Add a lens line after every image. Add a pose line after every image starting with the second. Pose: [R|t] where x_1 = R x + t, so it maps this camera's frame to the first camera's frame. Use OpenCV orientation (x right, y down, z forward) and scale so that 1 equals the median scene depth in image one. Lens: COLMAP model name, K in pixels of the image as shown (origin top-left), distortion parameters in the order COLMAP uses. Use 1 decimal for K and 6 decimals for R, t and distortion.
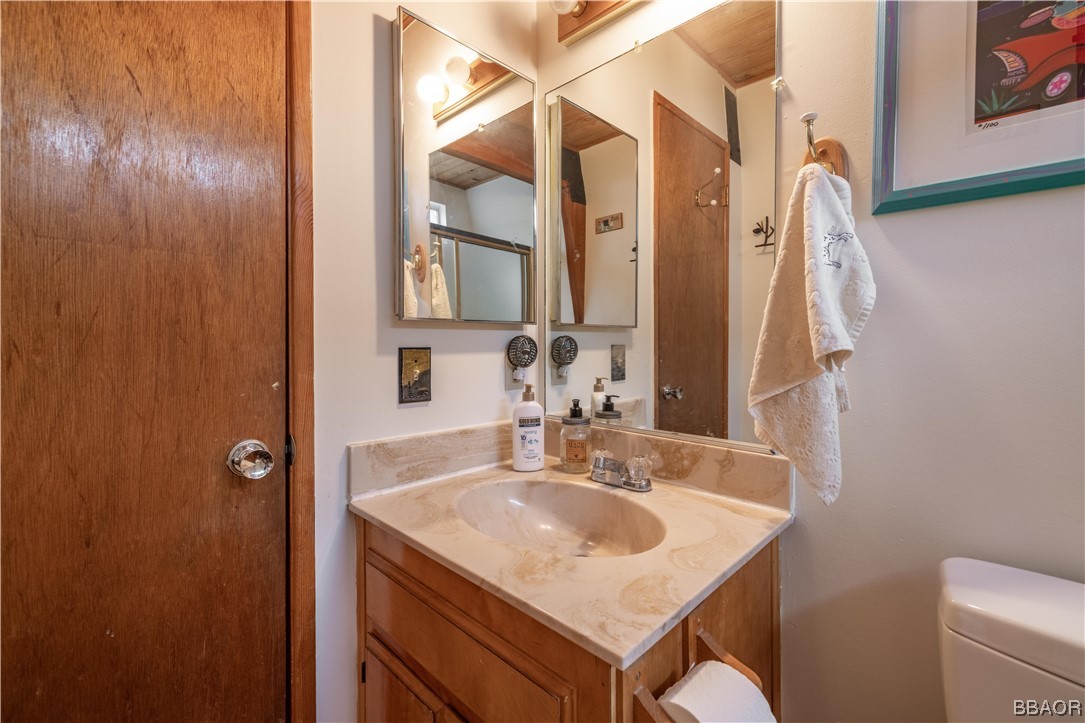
lens RADIAL K [[466.8, 0, 540.5], [0, 466.8, 350.6], [0, 0, 1]] dist [-0.007403, -0.000021]
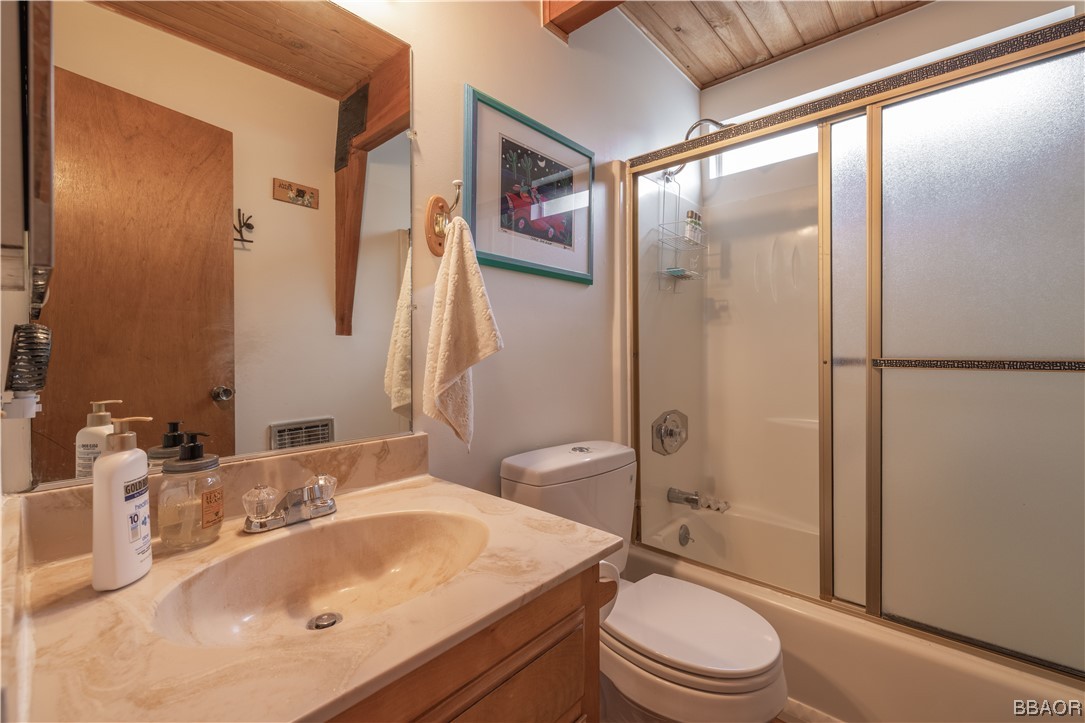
lens RADIAL K [[466.8, 0, 540.3], [0, 466.8, 357.2], [0, 0, 1]] dist [-0.007403, -0.000021]
pose [[-0.042903, -0.019169, 0.998895, -0.783832], [0.017746, 0.999644, 0.019946, 0.001197], [-0.998922, 0.018582, -0.042547, 0.753099]]
